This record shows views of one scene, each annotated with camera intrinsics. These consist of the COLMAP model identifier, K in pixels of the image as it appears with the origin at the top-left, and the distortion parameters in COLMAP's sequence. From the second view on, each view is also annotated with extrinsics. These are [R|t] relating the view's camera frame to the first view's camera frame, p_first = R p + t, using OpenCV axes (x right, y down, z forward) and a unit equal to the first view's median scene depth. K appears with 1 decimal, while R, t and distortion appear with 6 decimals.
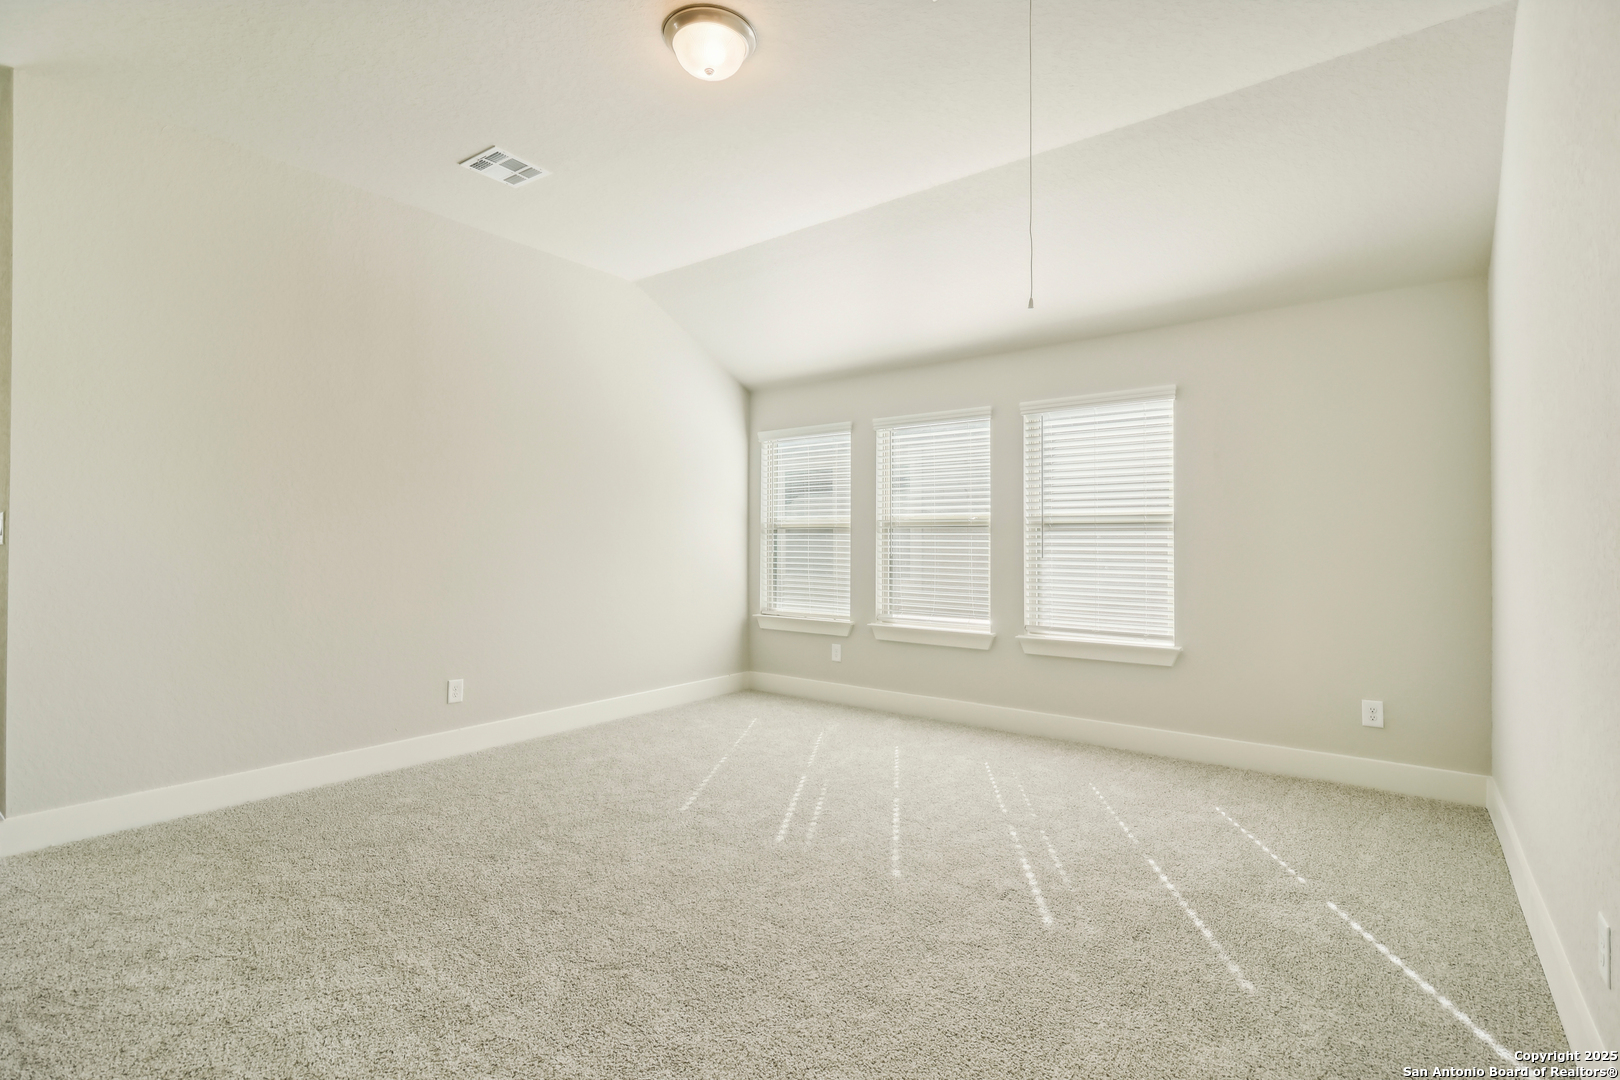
lens RADIAL K [[771.2, 0, 817.3], [0, 771.2, 540.2], [0, 0, 1]] dist [0.003212, 0.000893]
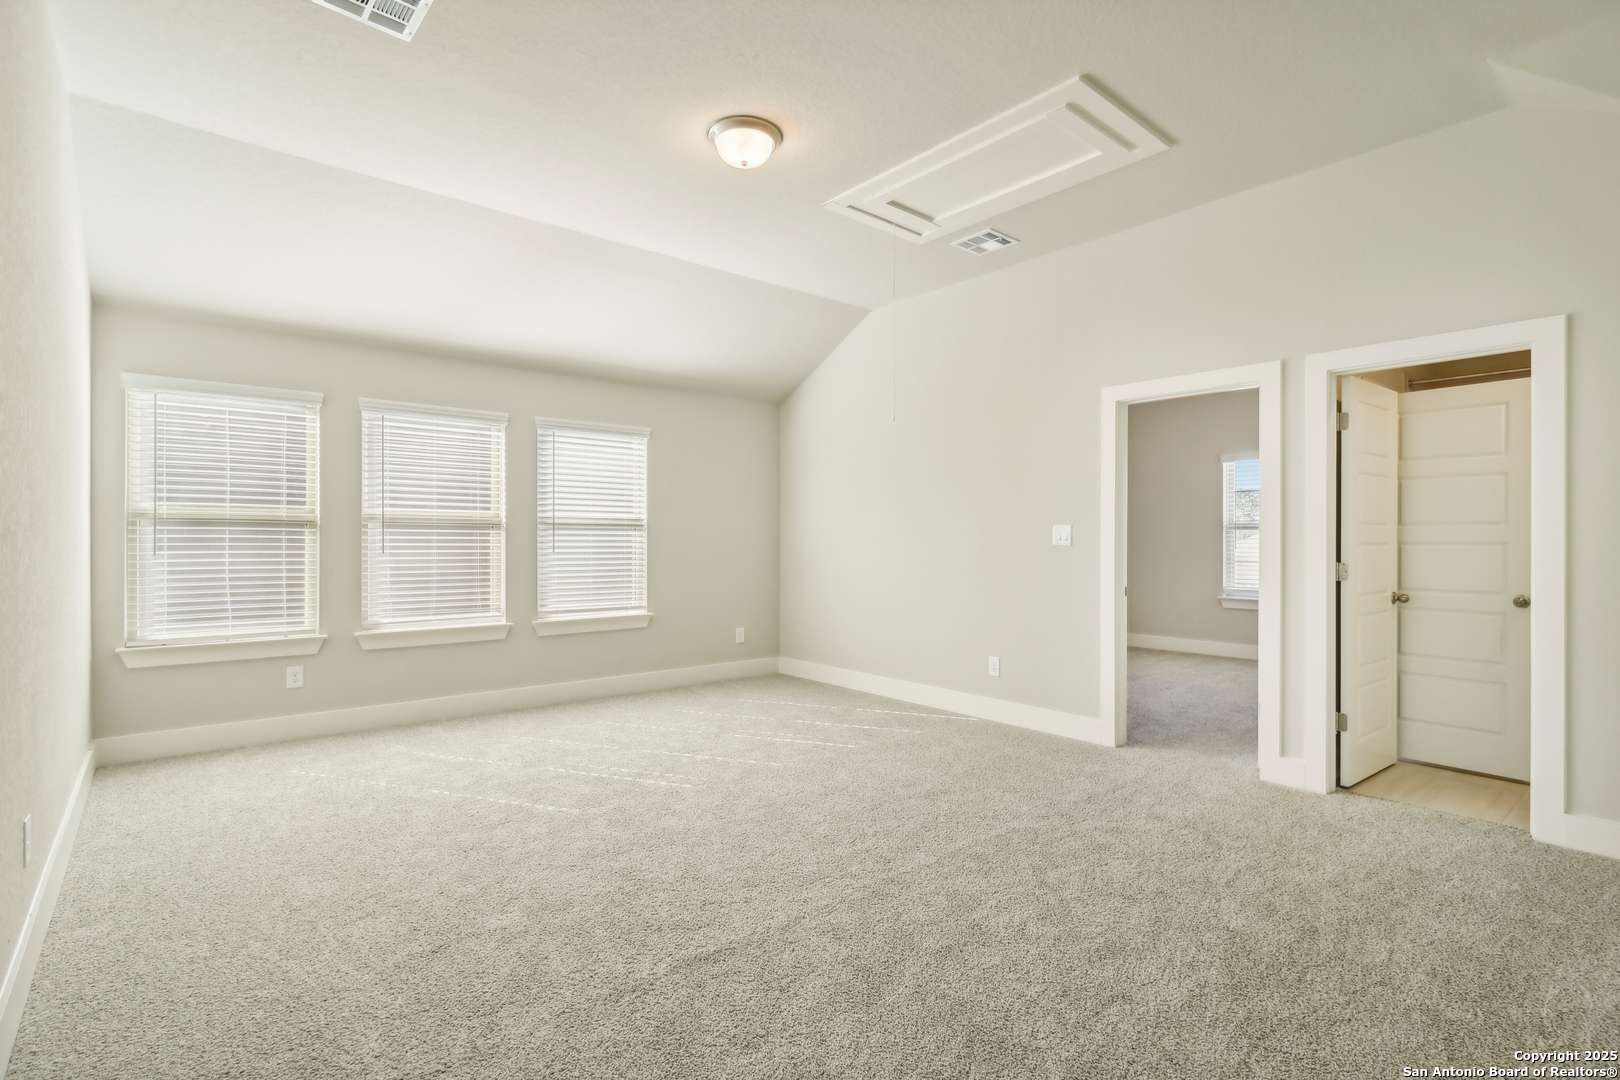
lens RADIAL K [[771.2, 0, 817.3], [0, 771.2, 540.2], [0, 0, 1]] dist [0.003212, 0.000893]
pose [[0.203550, 0.000109, 0.979065, -0.785207], [-0.003551, 0.999993, 0.000627, 0.001605], [-0.979058, -0.003604, 0.203549, 0.368734]]
